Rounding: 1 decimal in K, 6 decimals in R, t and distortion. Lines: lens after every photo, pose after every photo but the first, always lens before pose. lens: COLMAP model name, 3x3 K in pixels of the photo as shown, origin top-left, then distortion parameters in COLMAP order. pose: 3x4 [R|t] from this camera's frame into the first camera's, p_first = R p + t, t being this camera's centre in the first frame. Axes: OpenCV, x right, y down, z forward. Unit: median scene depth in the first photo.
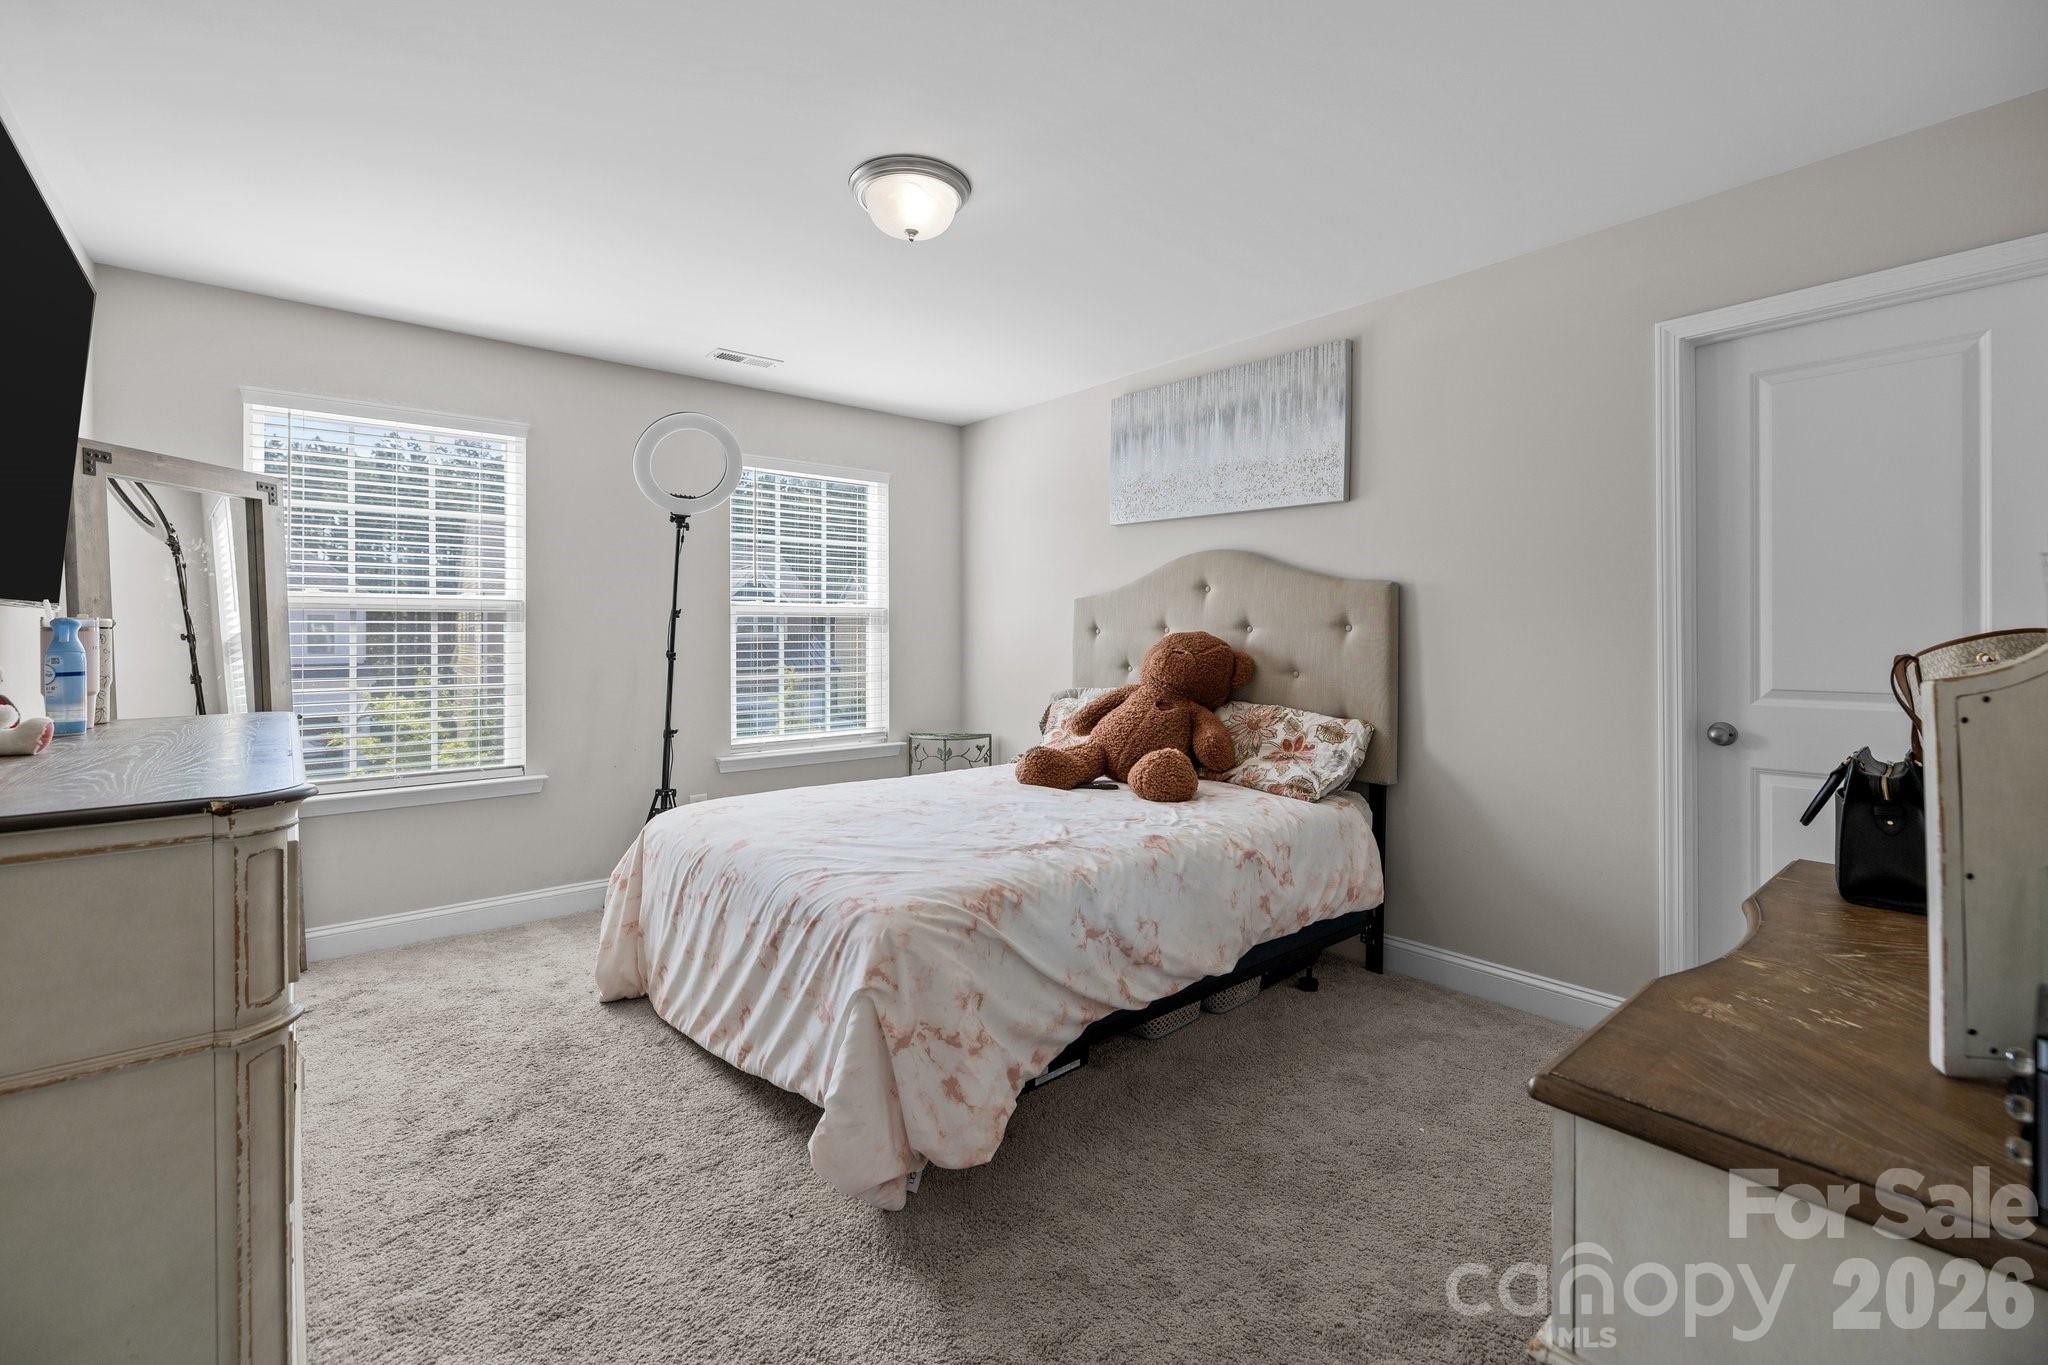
lens RADIAL K [[860.4, 0, 1023.7], [0, 860.4, 672.6], [0, 0, 1]] dist [0.000142, -0.000070]
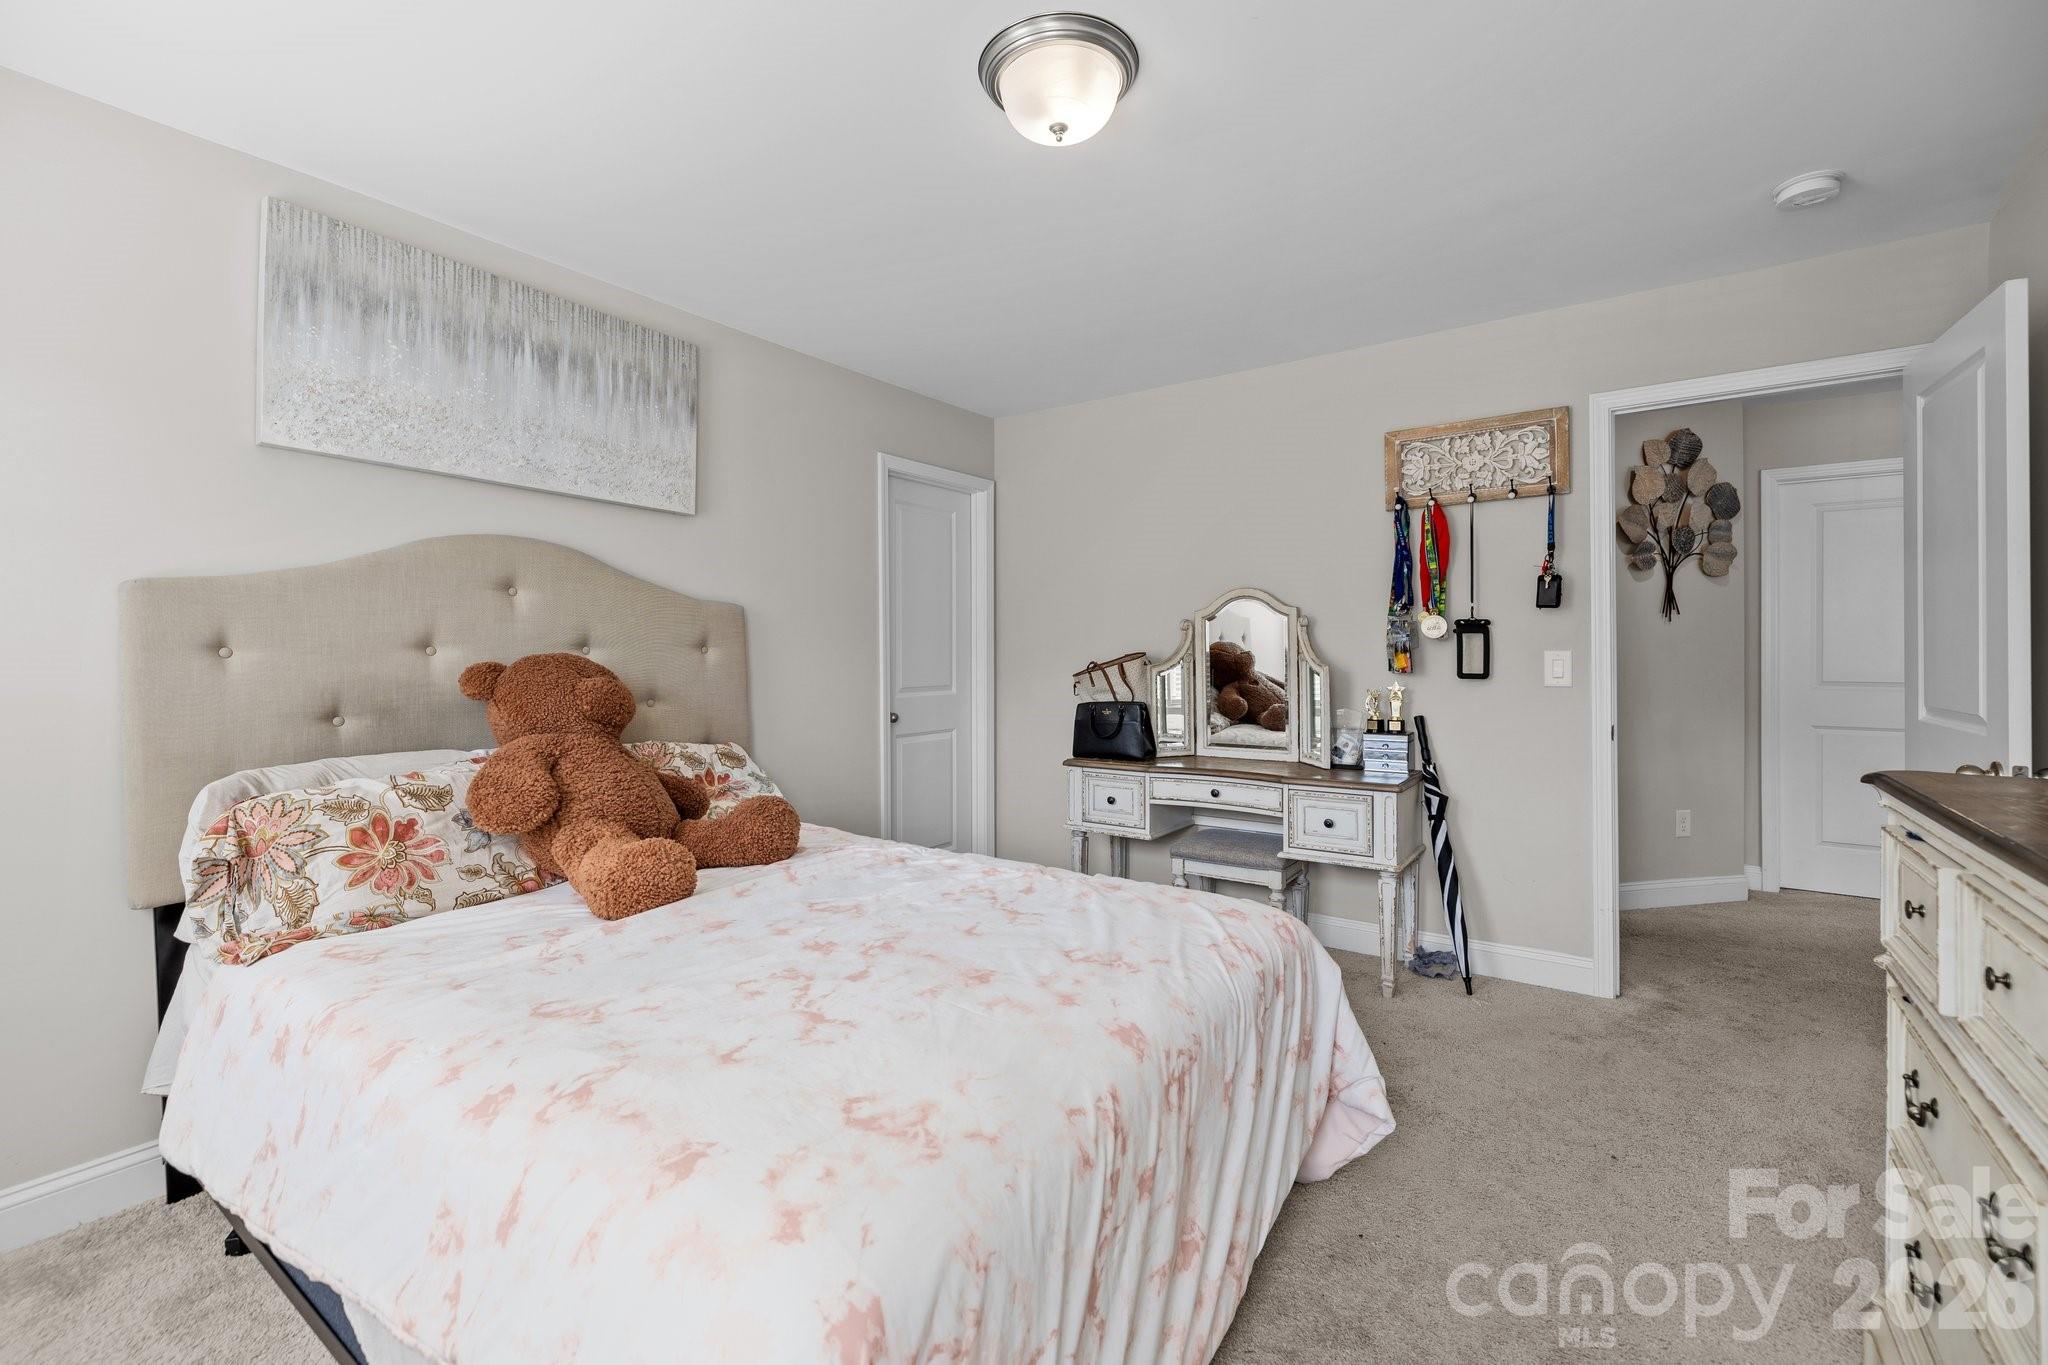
lens RADIAL K [[878.9, 0, 1016.5], [0, 878.9, 673.7], [0, 0, 1]] dist [0.000968, 0.000074]
pose [[-0.246195, -0.007586, 0.969191, -0.614007], [0.057928, 0.998067, 0.022527, -0.024581], [-0.967488, 0.061689, -0.245279, 0.850729]]
